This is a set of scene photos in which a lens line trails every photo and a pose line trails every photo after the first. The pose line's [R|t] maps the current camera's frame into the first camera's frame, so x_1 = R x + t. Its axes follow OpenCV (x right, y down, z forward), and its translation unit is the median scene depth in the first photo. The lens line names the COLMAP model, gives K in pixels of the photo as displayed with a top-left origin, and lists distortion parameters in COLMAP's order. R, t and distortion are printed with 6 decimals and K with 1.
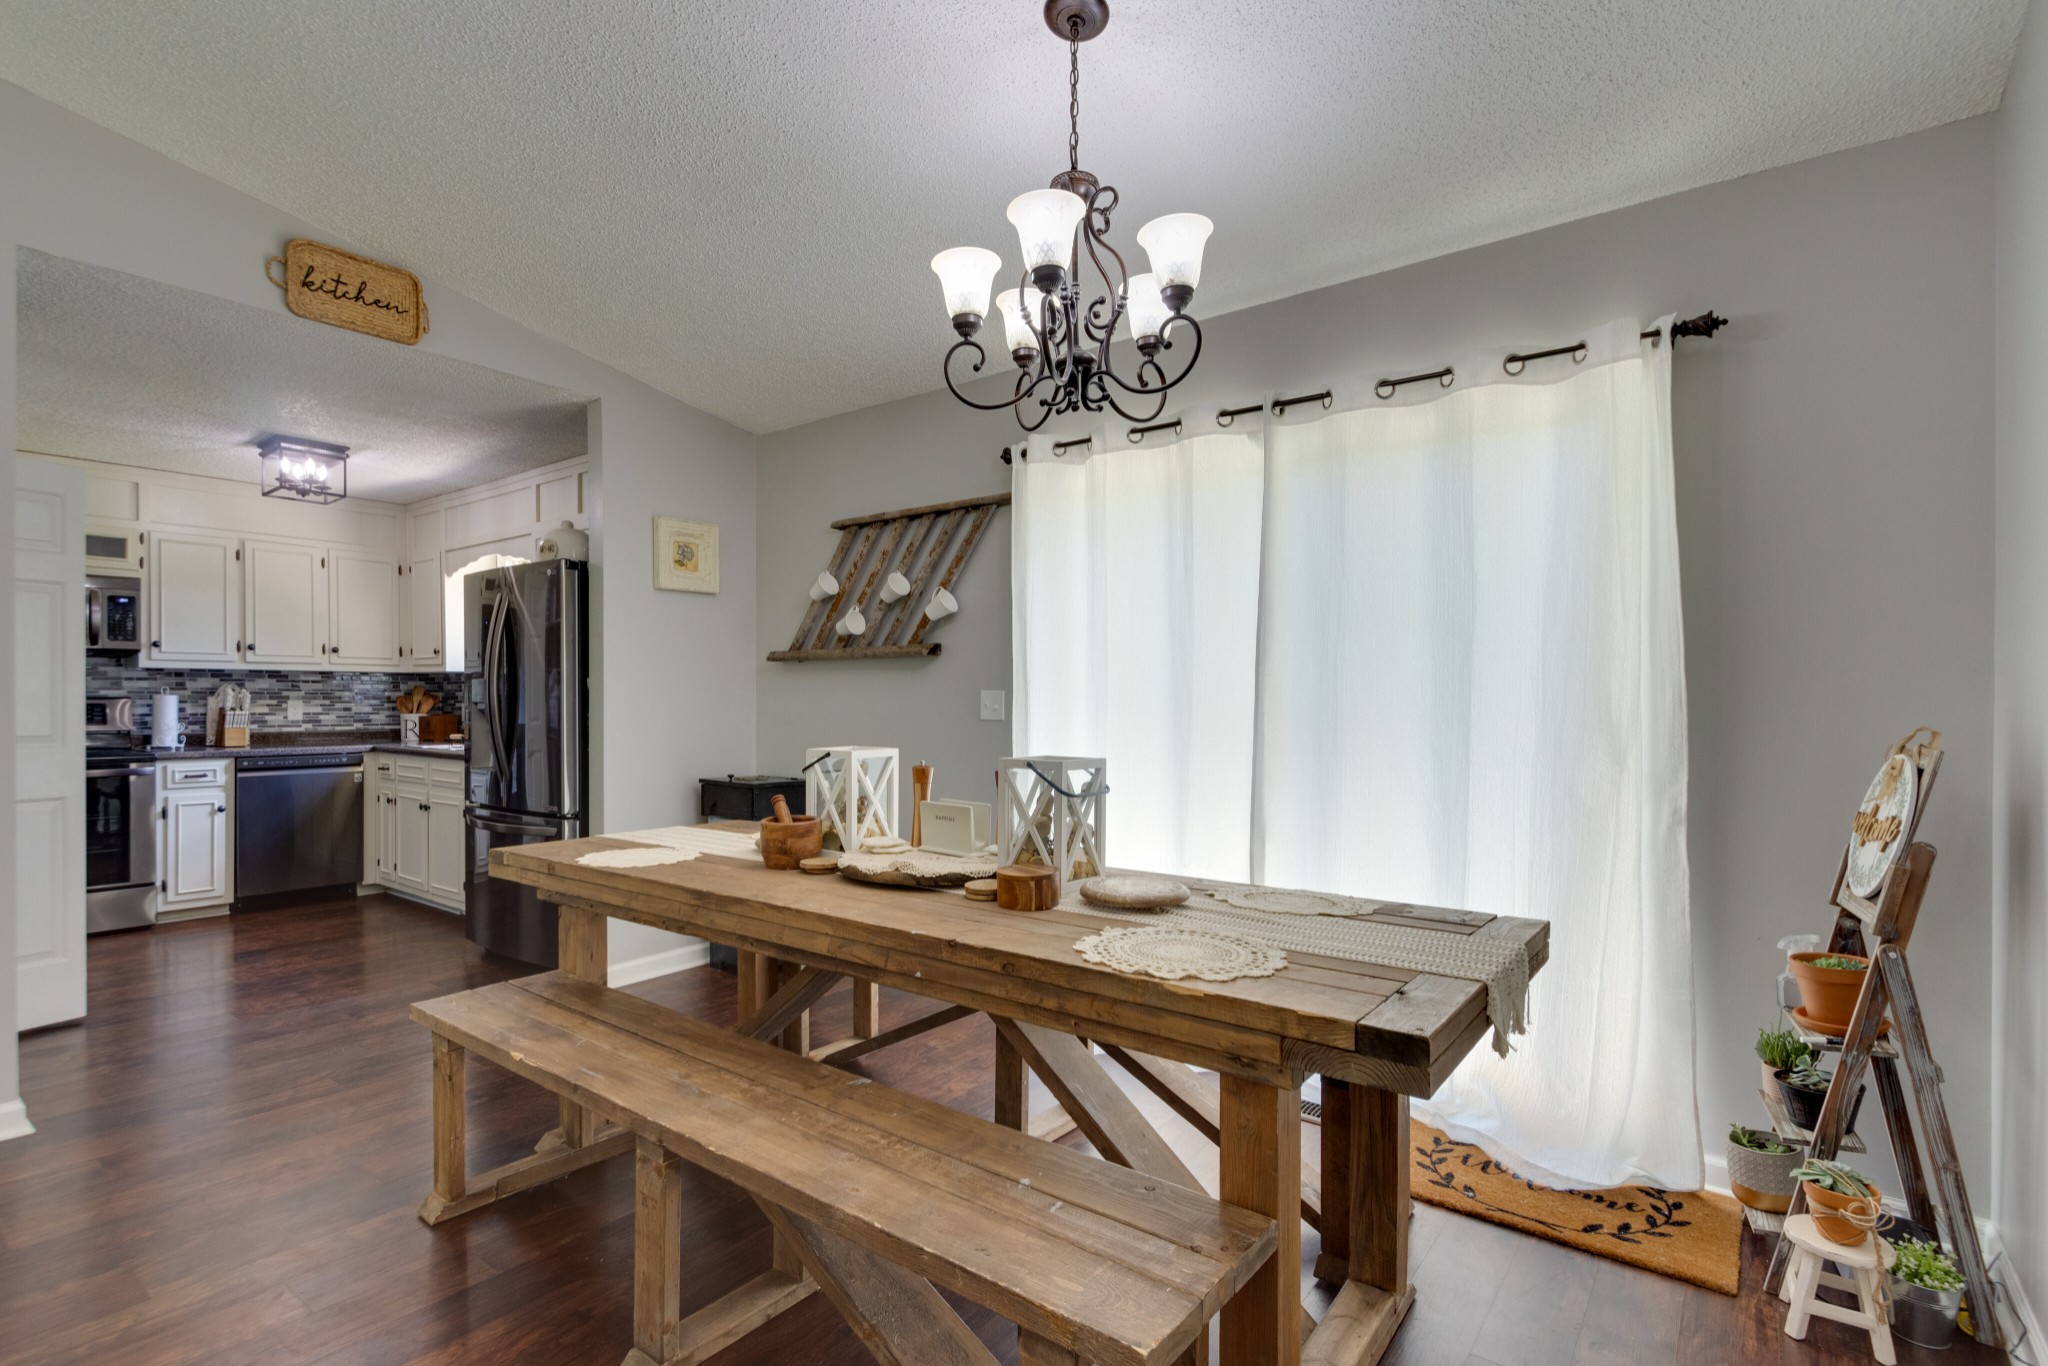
lens RADIAL K [[1001.3, 0, 1015.4], [0, 1001.3, 707.3], [0, 0, 1]] dist [0.023317, -0.014174]
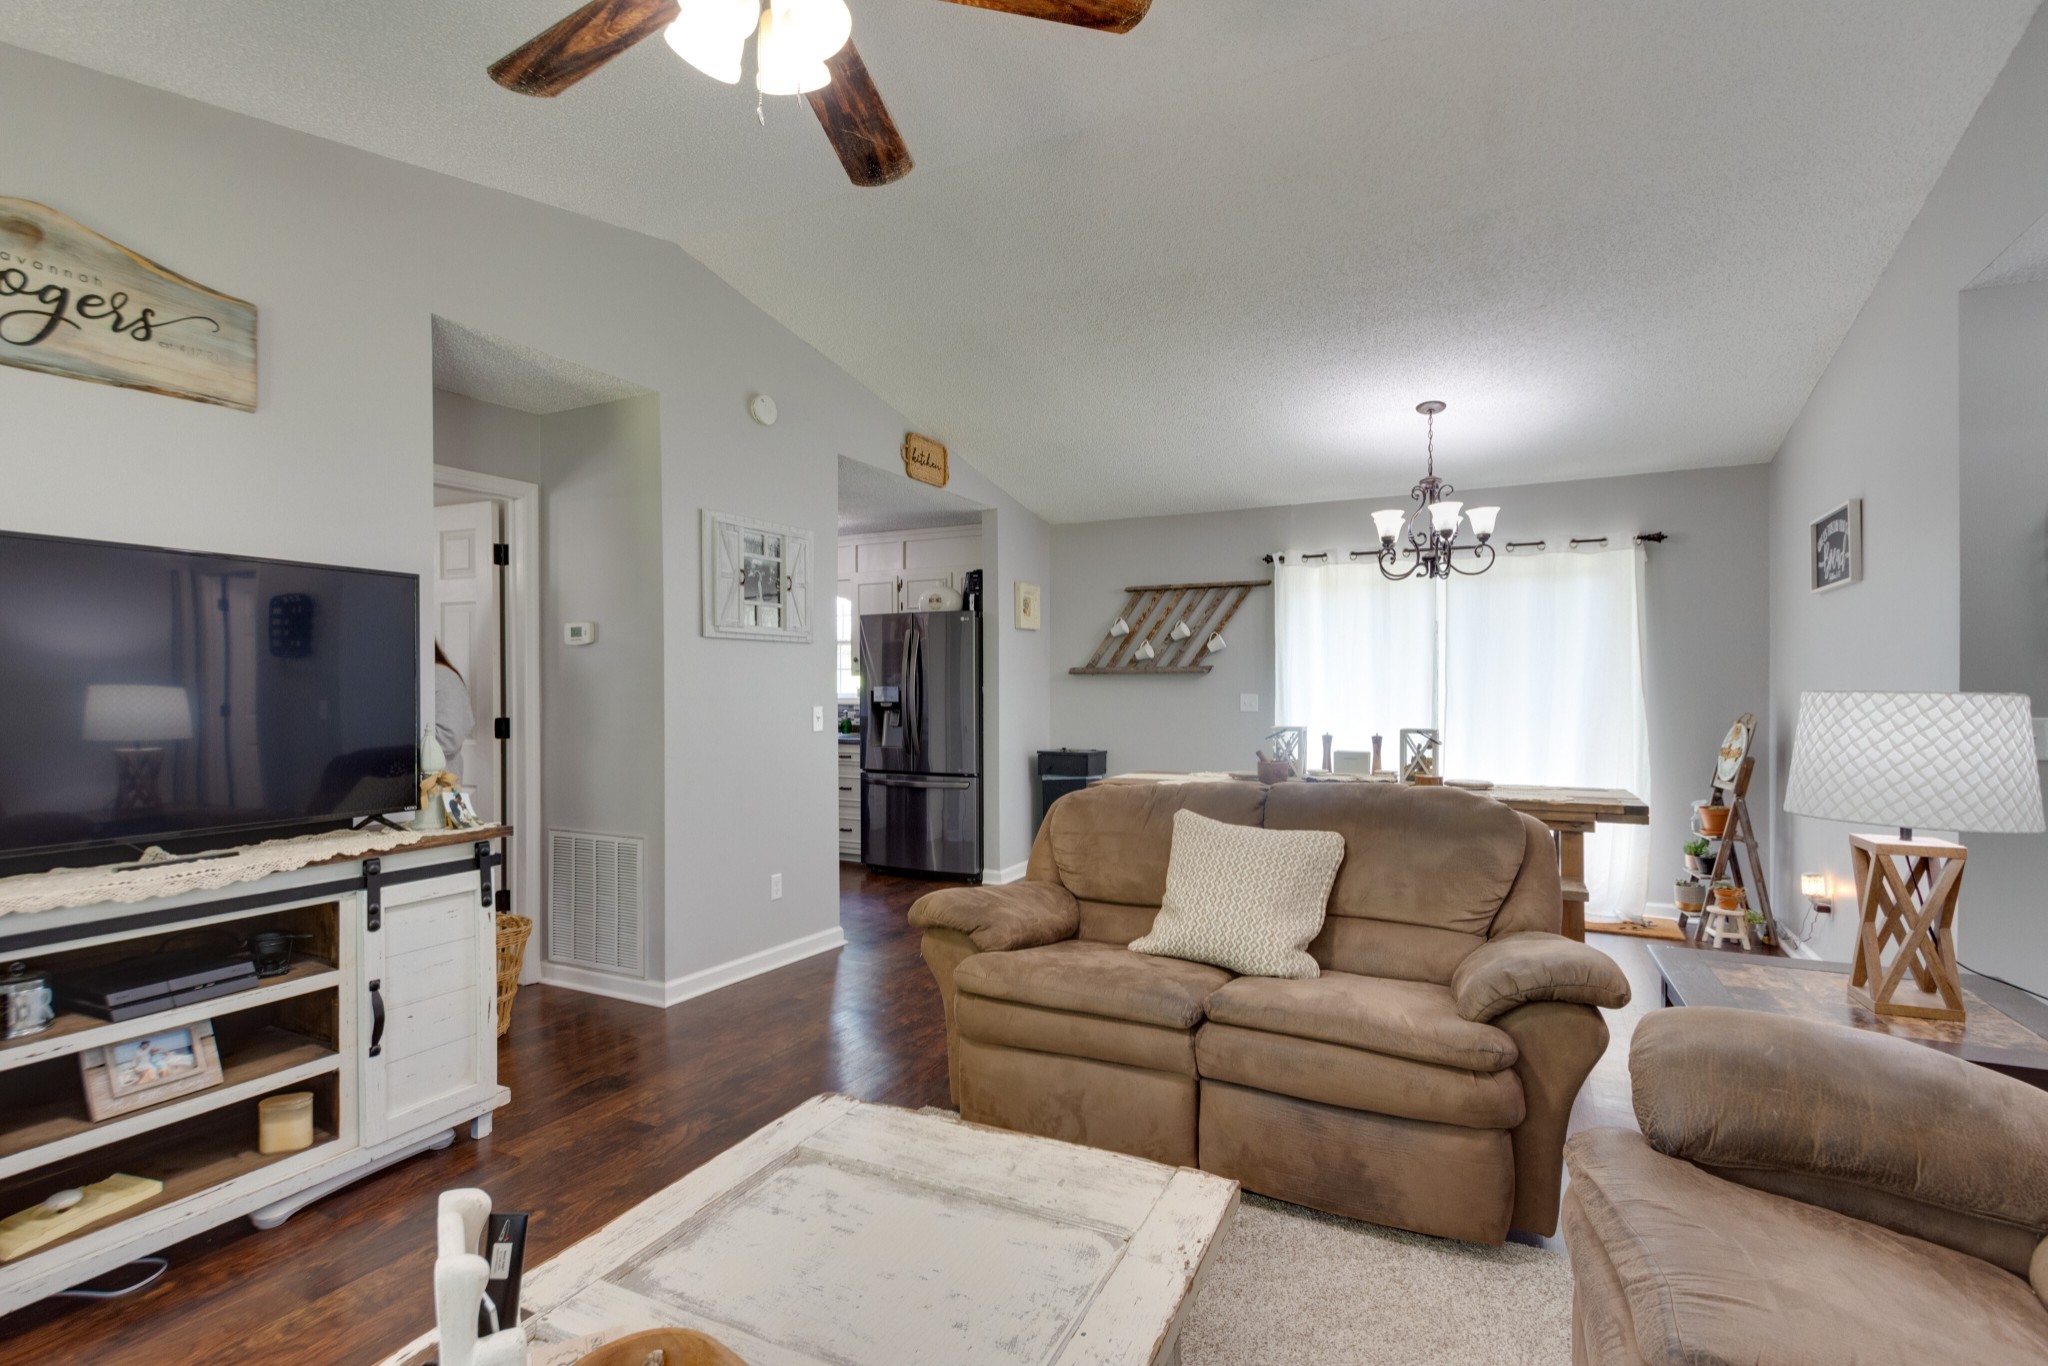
lens RADIAL K [[1034.6, 0, 1015.6], [0, 1034.6, 695.1], [0, 0, 1]] dist [0.004068, 0.000470]
pose [[0.981110, -0.005018, 0.193388, -0.528953], [0.005041, 0.999987, 0.000371, -0.012602], [-0.193387, 0.000611, 0.981122, -0.449886]]
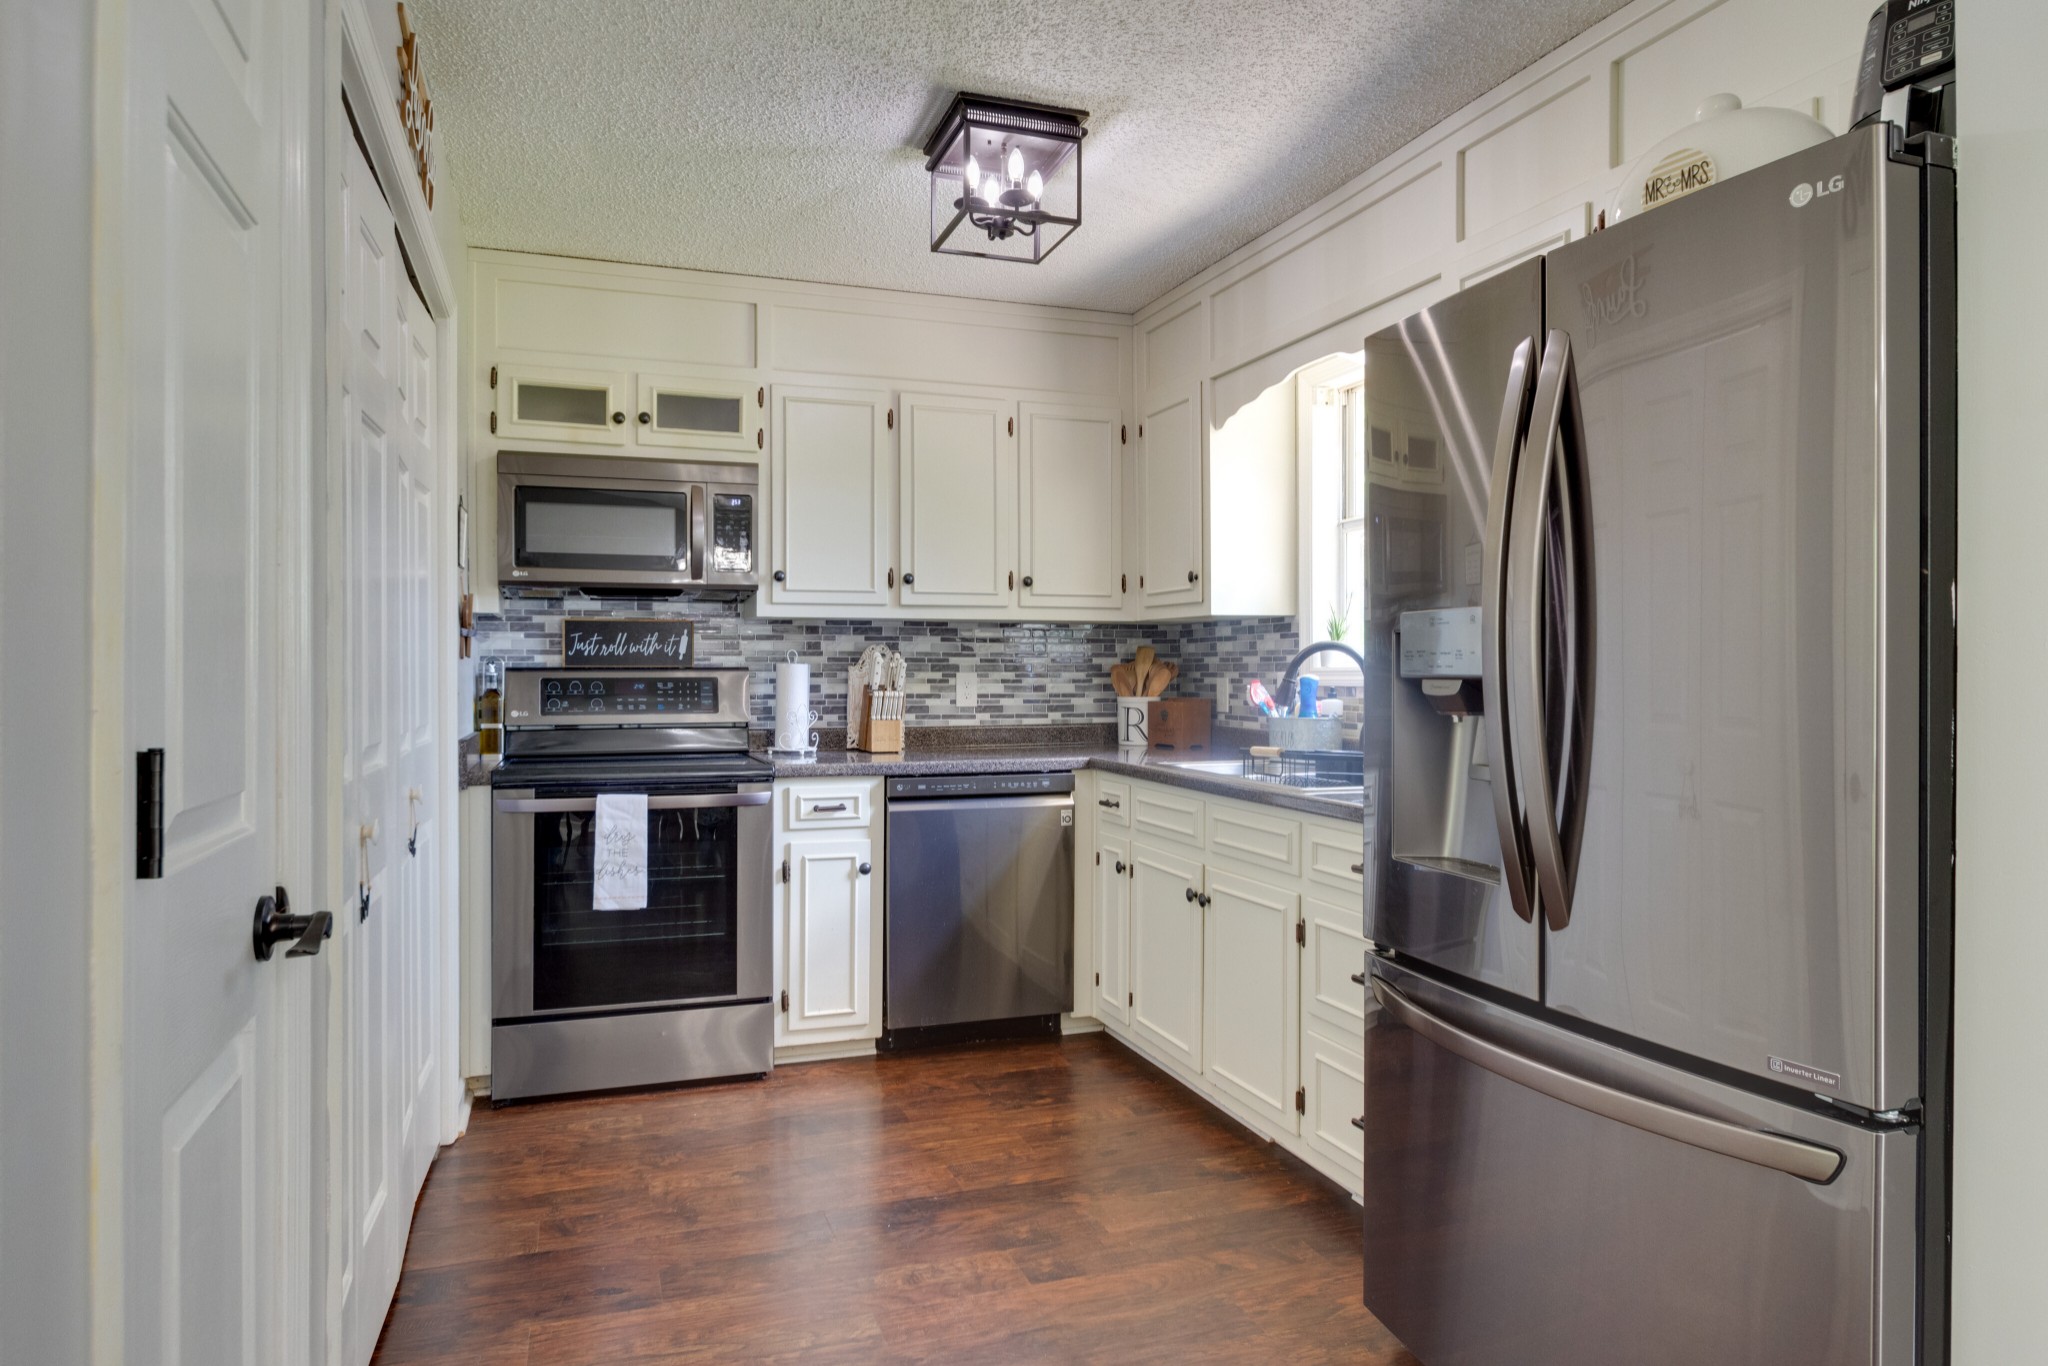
lens RADIAL K [[1230.2, 0, 986.1], [0, 1230.2, 681.2], [0, 0, 1]] dist [0.003545, 0.000375]
pose [[0.838301, 0.003823, -0.545195, -0.355682], [-0.003427, 0.999993, 0.001743, -0.003485], [0.545197, 0.000407, 0.838308, 0.461250]]
